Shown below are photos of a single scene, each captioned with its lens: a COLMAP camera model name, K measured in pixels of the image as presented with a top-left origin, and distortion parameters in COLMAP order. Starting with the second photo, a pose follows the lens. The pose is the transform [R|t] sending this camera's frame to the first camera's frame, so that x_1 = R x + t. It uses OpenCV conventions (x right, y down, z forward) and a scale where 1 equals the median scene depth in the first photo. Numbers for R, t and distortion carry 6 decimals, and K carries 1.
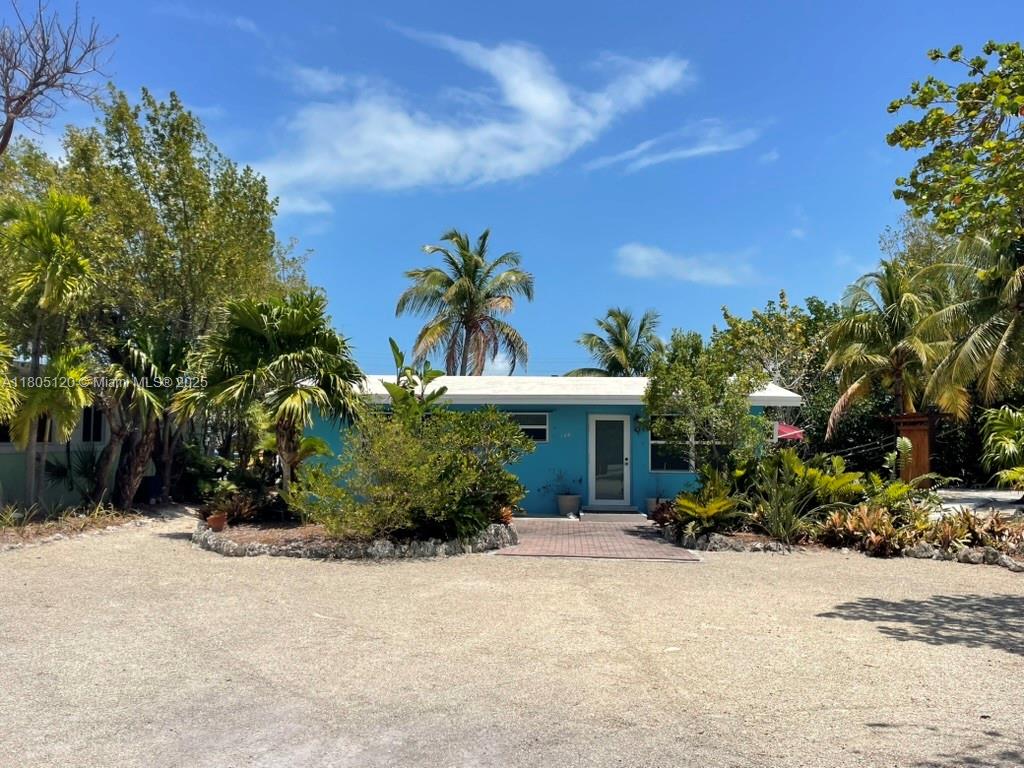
lens RADIAL K [[934.3, 0, 512.0], [0, 934.3, 384.0], [0, 0, 1]] dist [0.092538, -0.137451]
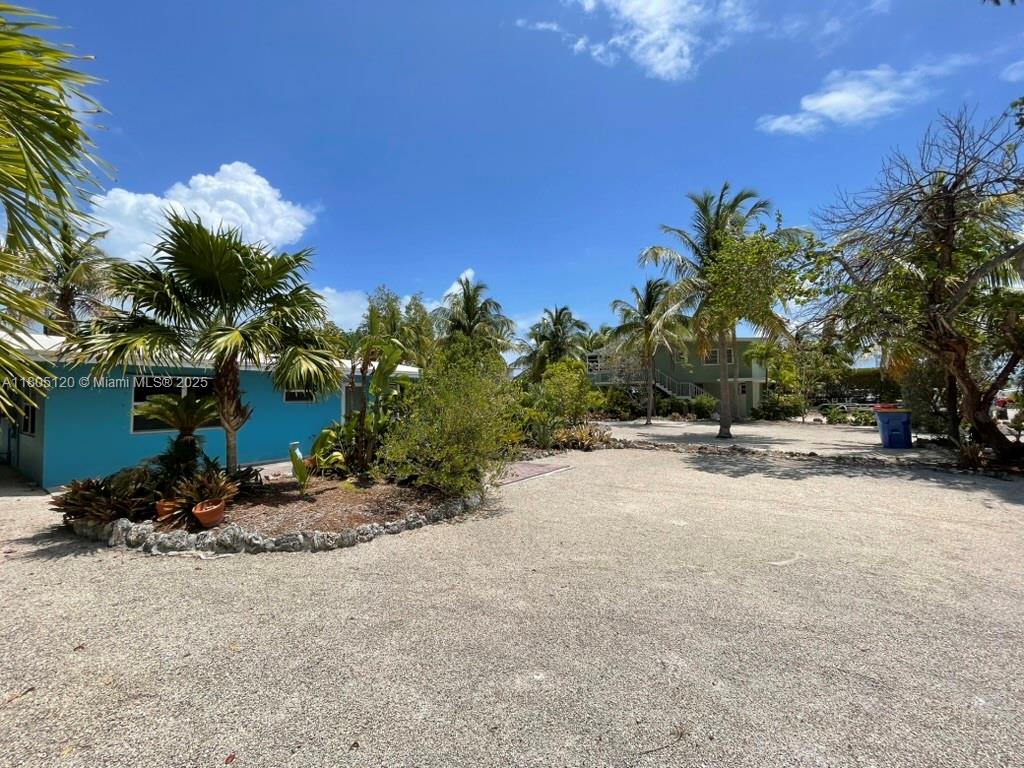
lens RADIAL K [[419.0, 0, 512.0], [0, 419.0, 384.0], [0, 0, 1]] dist [0.001326, -0.000086]
pose [[0.516817, 0.014691, 0.855970, -0.291168], [-0.037079, 0.999299, 0.005237, 0.018941], [-0.855293, -0.034445, 0.516999, 0.381590]]
